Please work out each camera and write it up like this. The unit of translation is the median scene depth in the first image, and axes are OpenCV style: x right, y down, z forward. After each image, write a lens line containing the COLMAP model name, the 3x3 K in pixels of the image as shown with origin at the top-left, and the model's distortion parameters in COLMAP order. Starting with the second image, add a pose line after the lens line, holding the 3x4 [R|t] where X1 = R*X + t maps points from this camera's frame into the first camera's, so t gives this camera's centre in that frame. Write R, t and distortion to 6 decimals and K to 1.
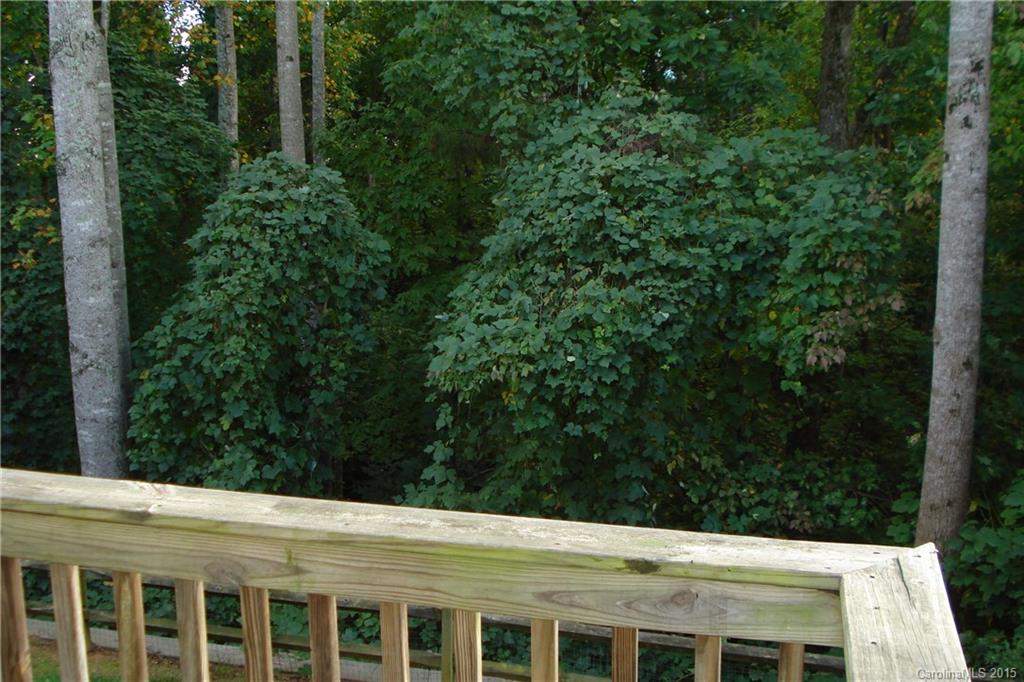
lens RADIAL K [[1153.6, 0, 514.0], [0, 1153.6, 342.3], [0, 0, 1]] dist [-0.102352, 0.000000]
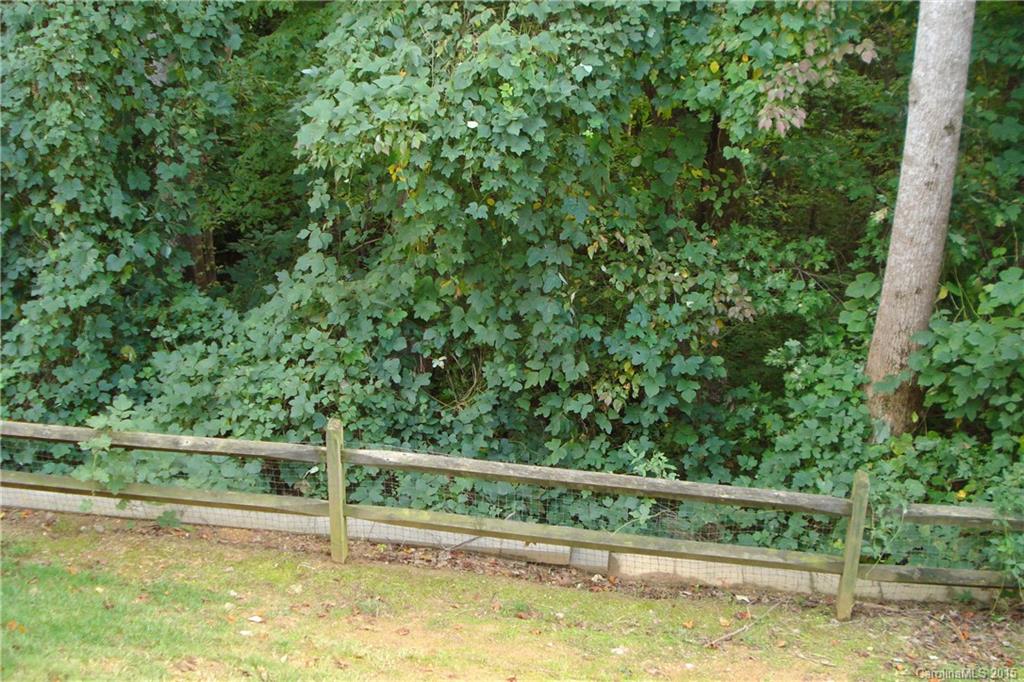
lens RADIAL K [[1153.6, 0, 513.8], [0, 1153.6, 344.6], [0, 0, 1]] dist [-0.102352, 0.000000]
pose [[0.994464, -0.038813, 0.097643, -0.006260], [0.015305, 0.972870, 0.230845, -0.020056], [-0.103953, -0.228073, 0.968079, 0.166469]]
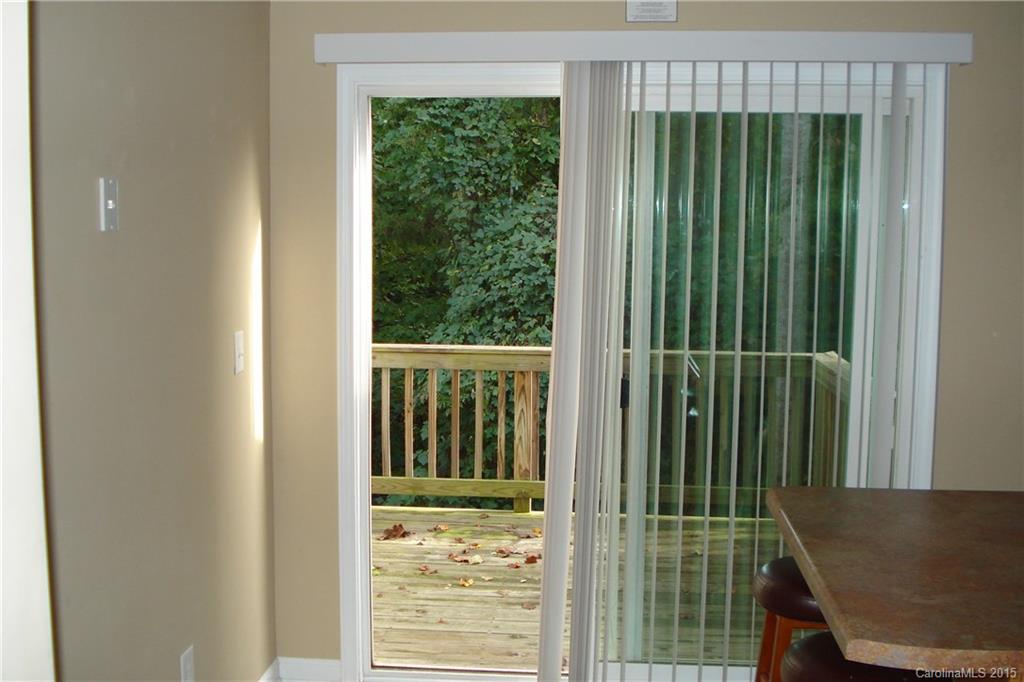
lens RADIAL K [[1153.6, 0, 508.6], [0, 1153.6, 341.5], [0, 0, 1]] dist [-0.102352, 0.000000]
pose [[0.987157, -0.010588, 0.159402, -0.185877], [0.021903, 0.997349, -0.069393, 0.058053], [-0.158245, 0.071993, 0.984772, -0.365863]]
